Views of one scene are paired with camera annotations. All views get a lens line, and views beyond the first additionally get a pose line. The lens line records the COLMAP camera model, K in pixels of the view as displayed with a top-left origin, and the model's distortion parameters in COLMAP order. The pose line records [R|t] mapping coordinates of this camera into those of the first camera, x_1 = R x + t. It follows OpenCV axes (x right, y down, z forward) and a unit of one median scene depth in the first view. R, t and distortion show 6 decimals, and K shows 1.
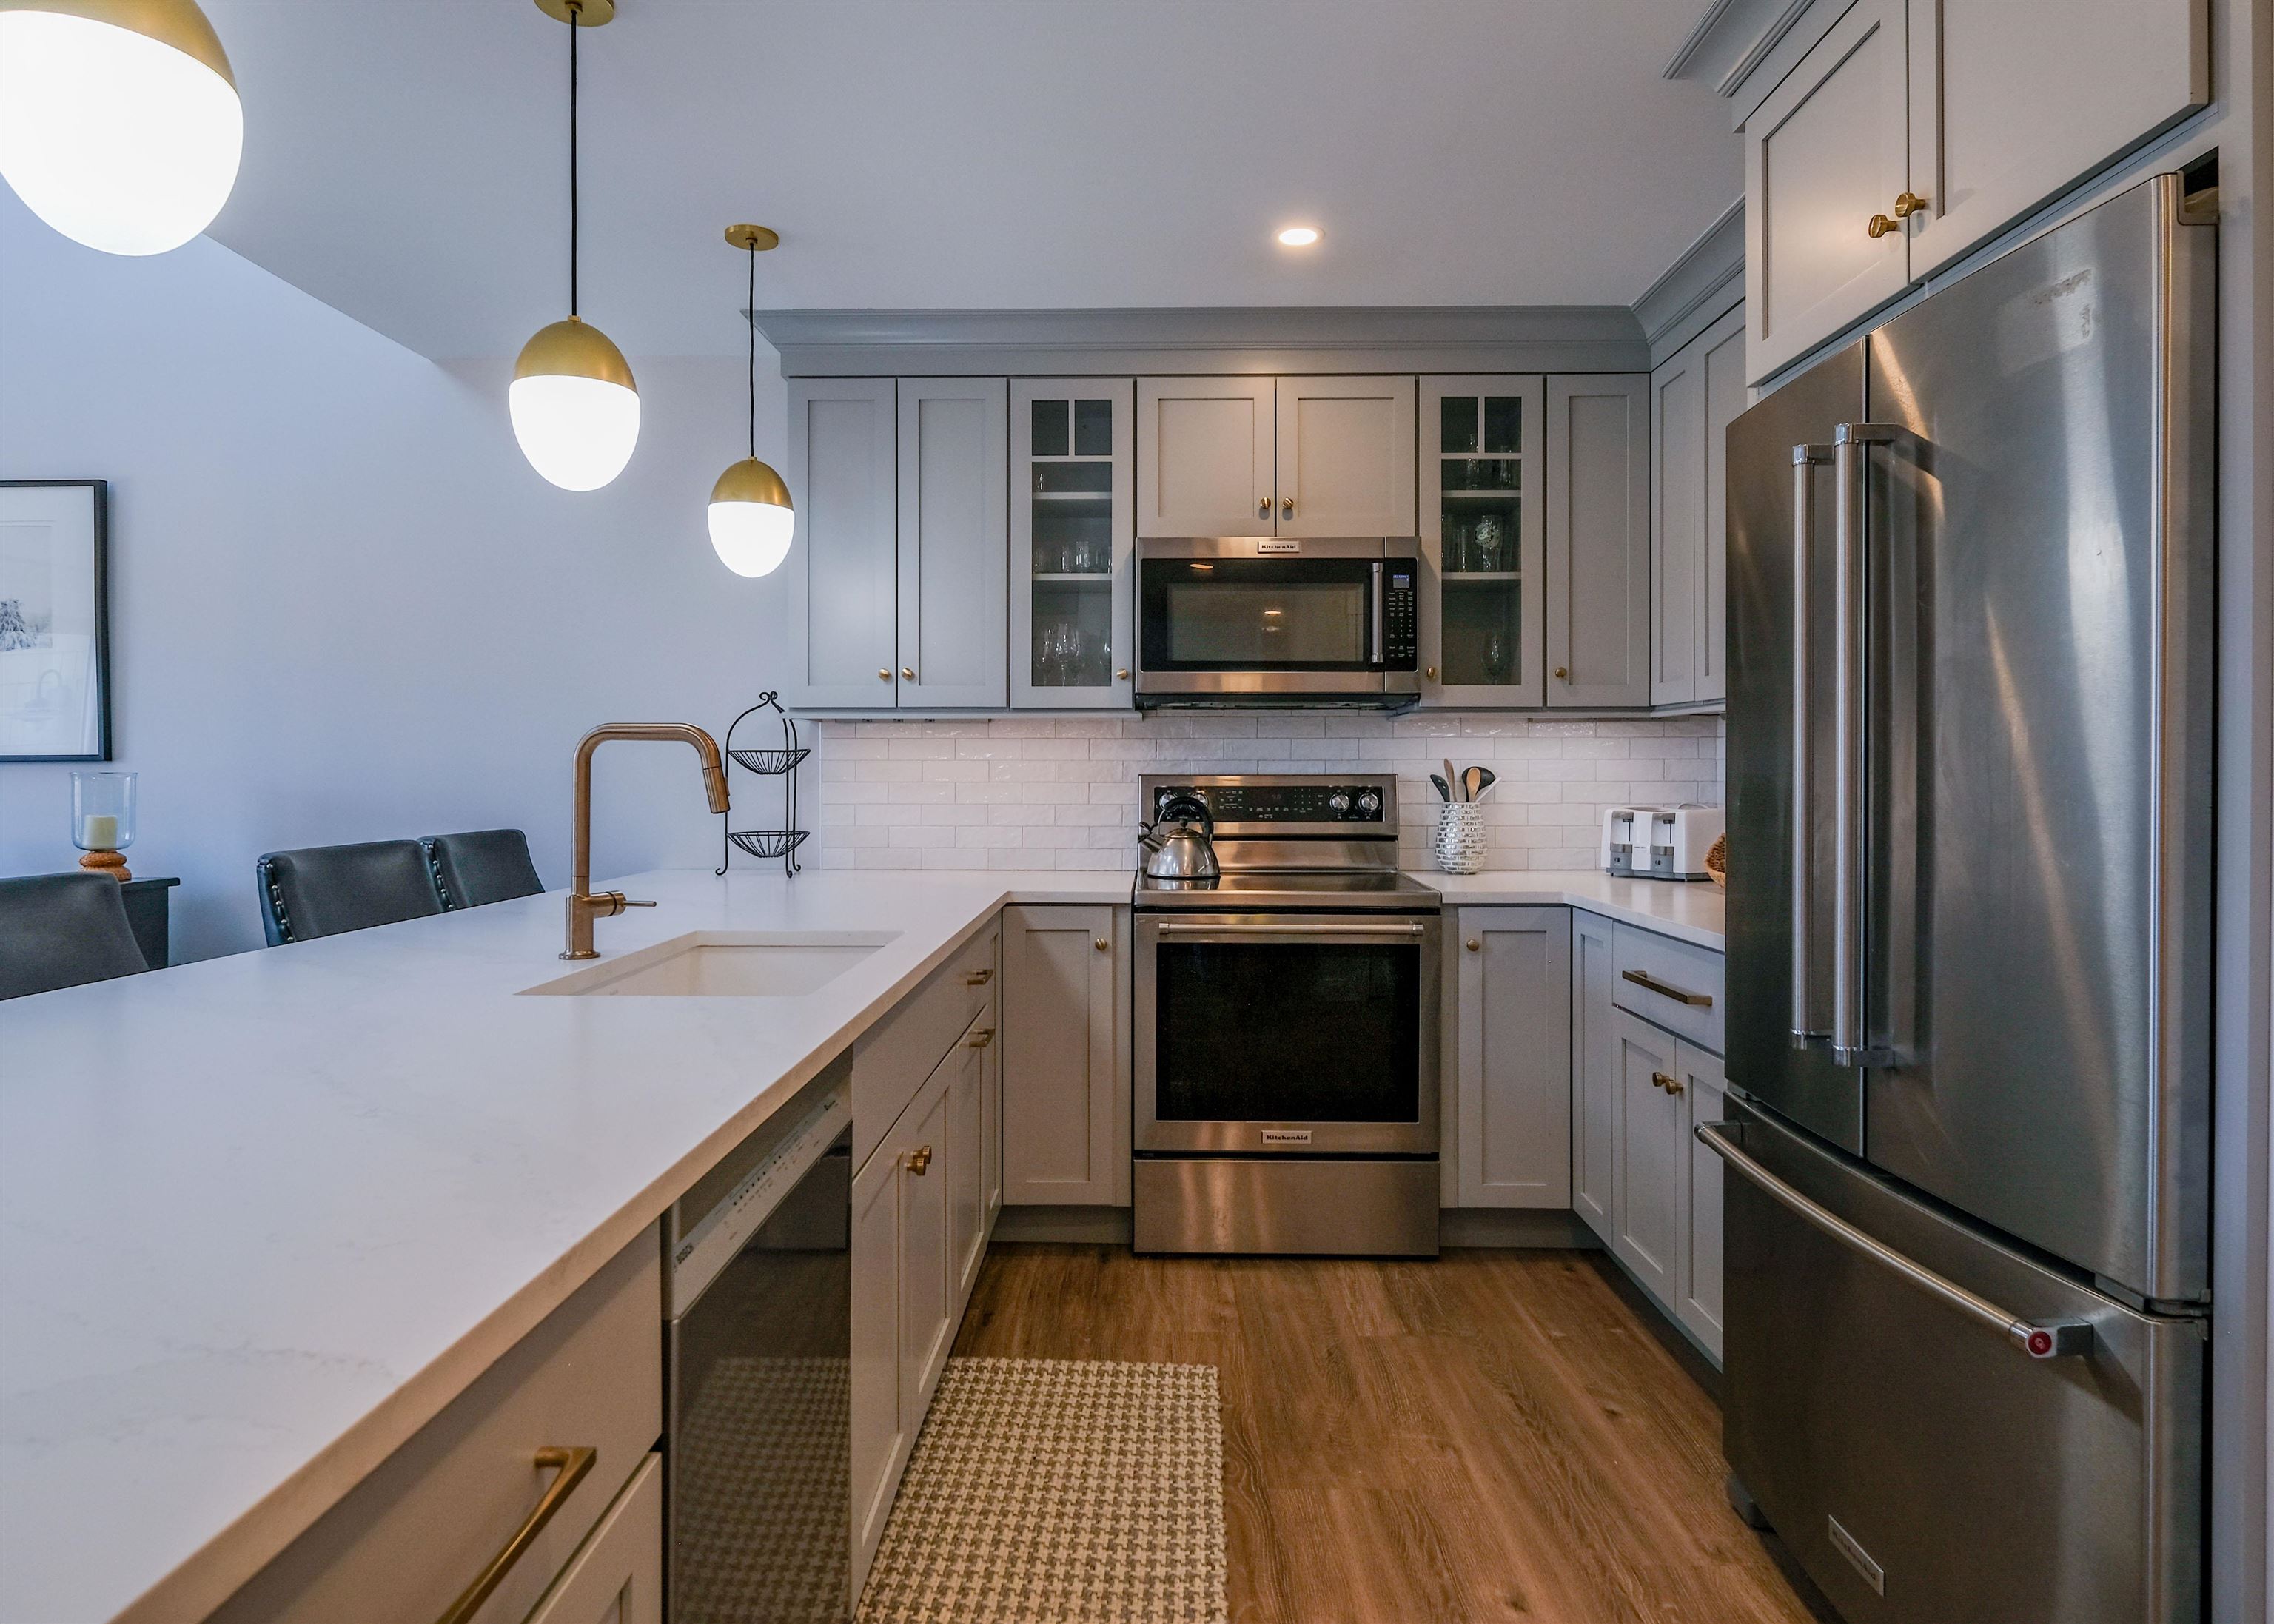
lens RADIAL K [[1361.5, 0, 1131.0], [0, 1361.5, 769.4], [0, 0, 1]] dist [0.005550, 0.004135]
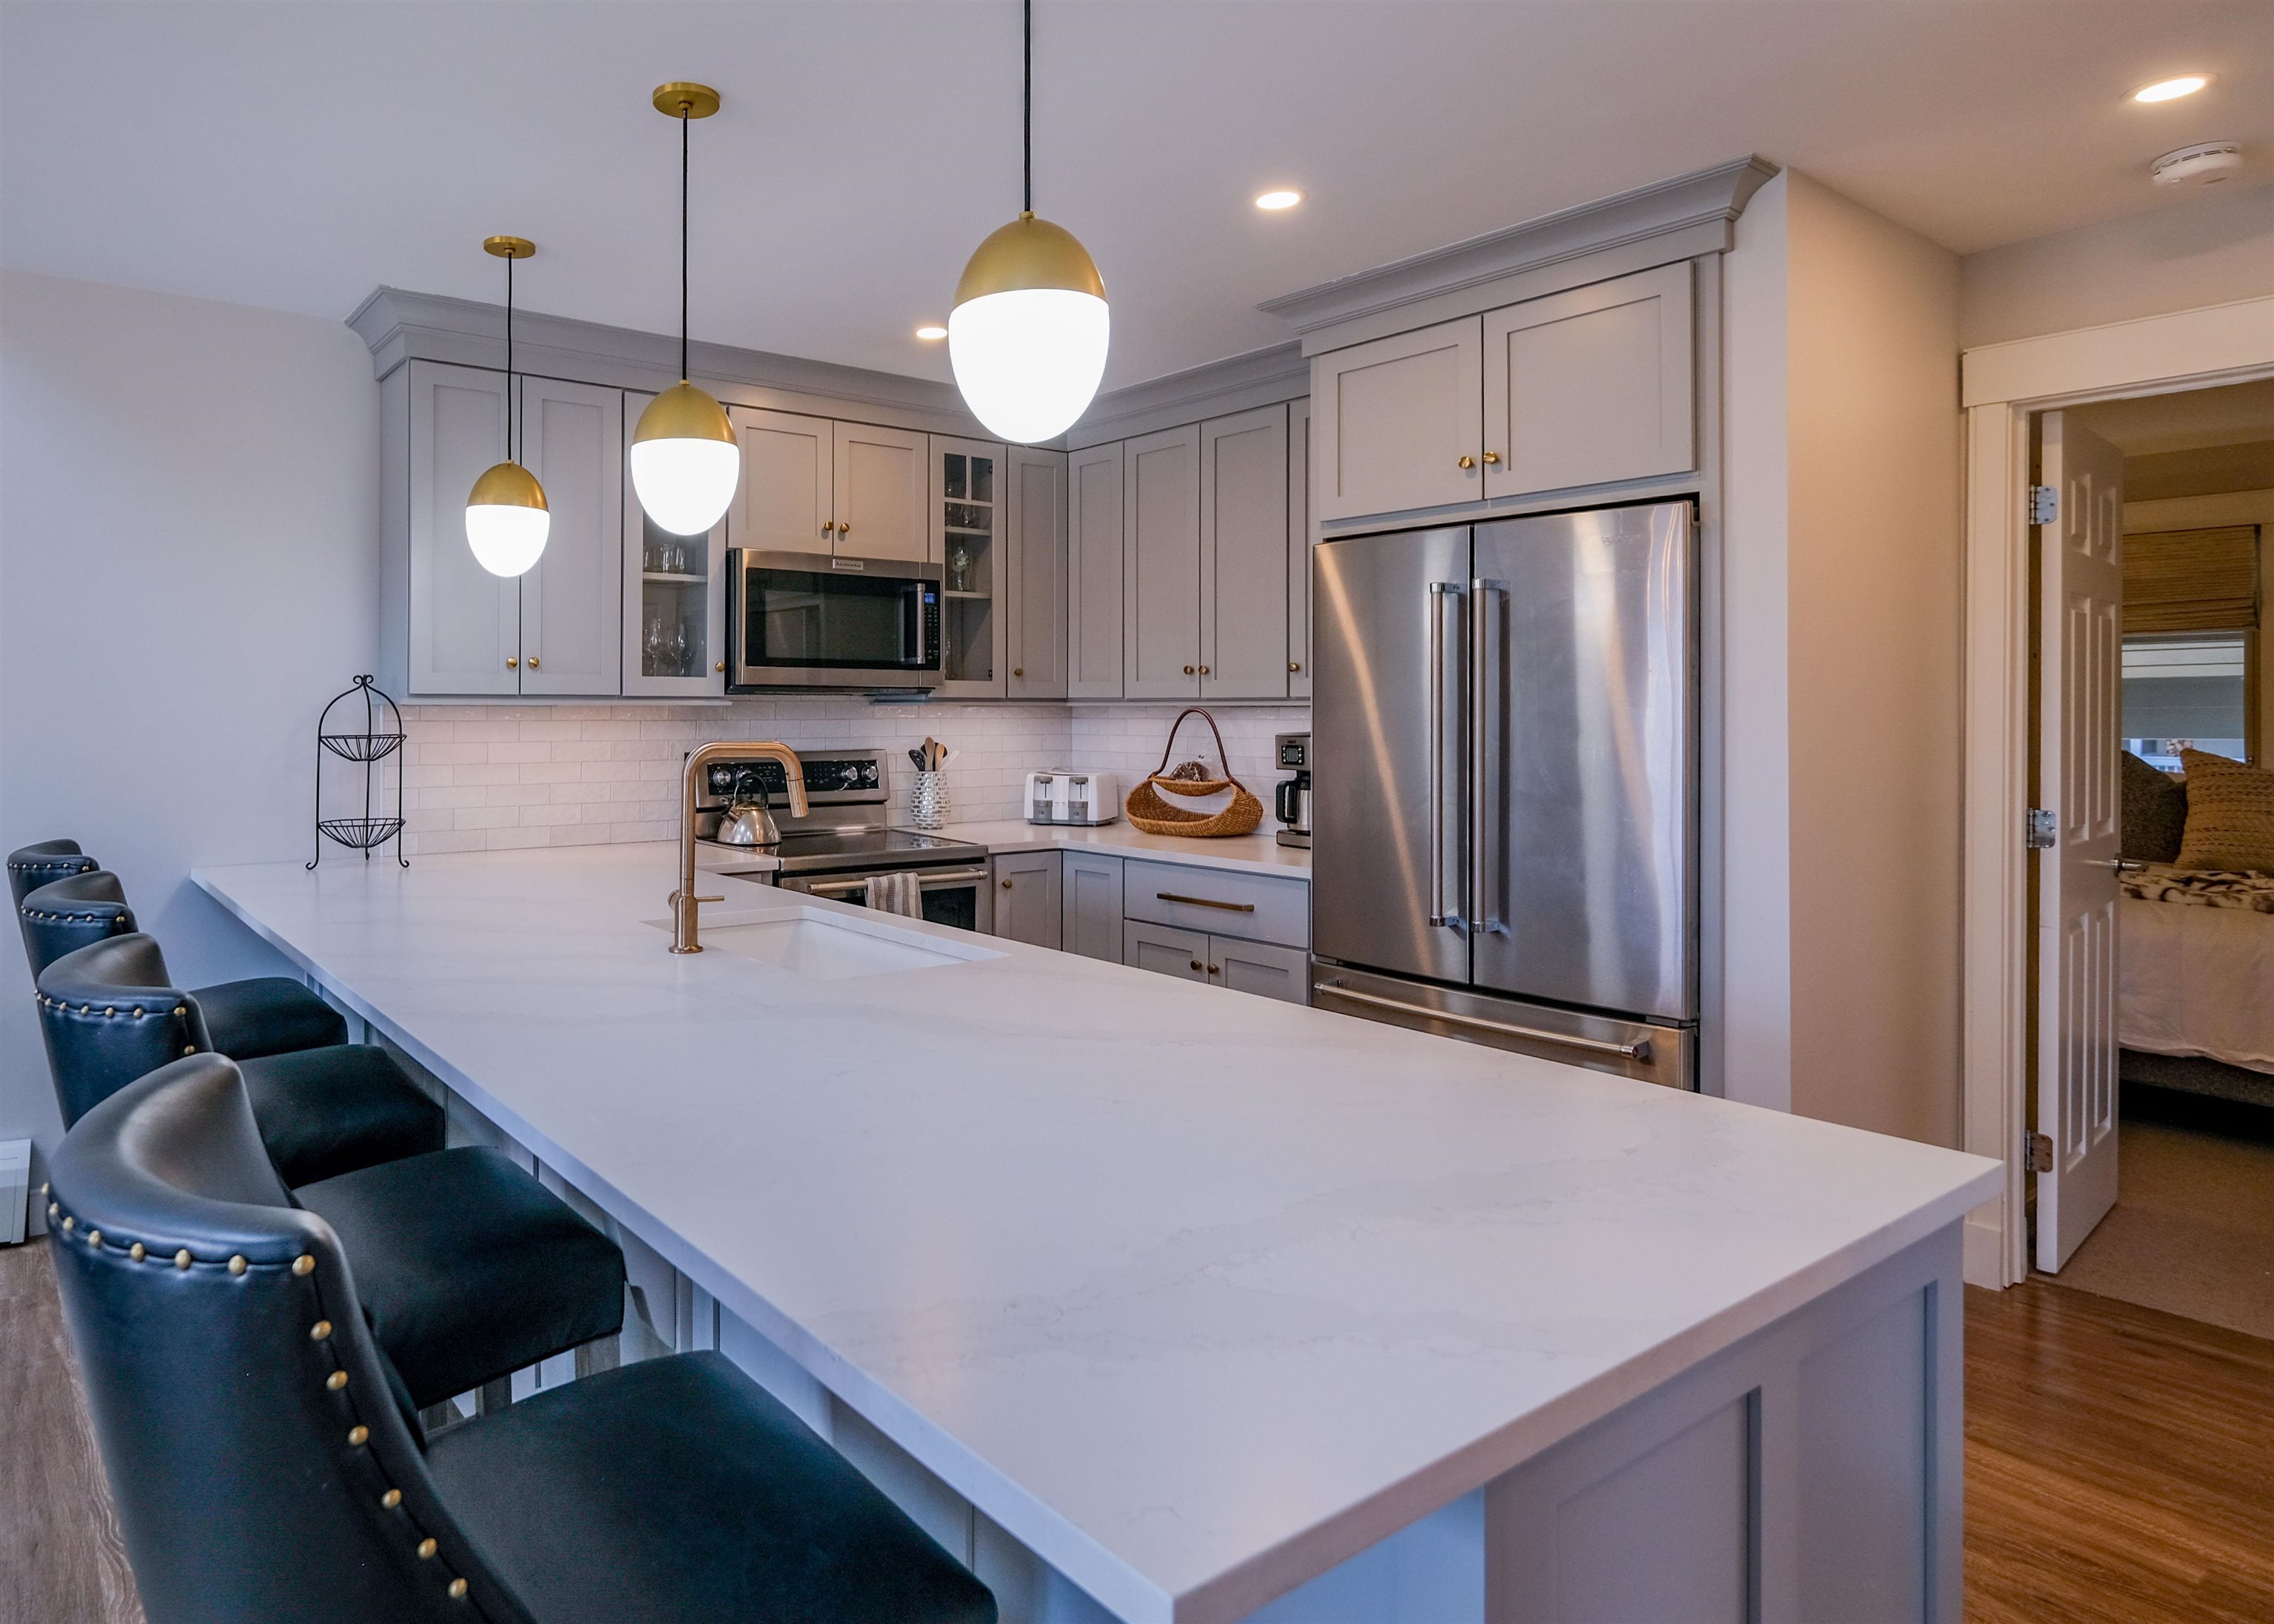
lens RADIAL K [[1361.5, 0, 934.2], [0, 1361.5, 702.1], [0, 0, 1]] dist [0.005550, 0.004135]
pose [[0.806392, 0.005006, 0.591361, -0.526185], [-0.003490, 0.999987, -0.003705, -0.036937], [-0.591372, 0.000924, 0.806399, -0.013942]]
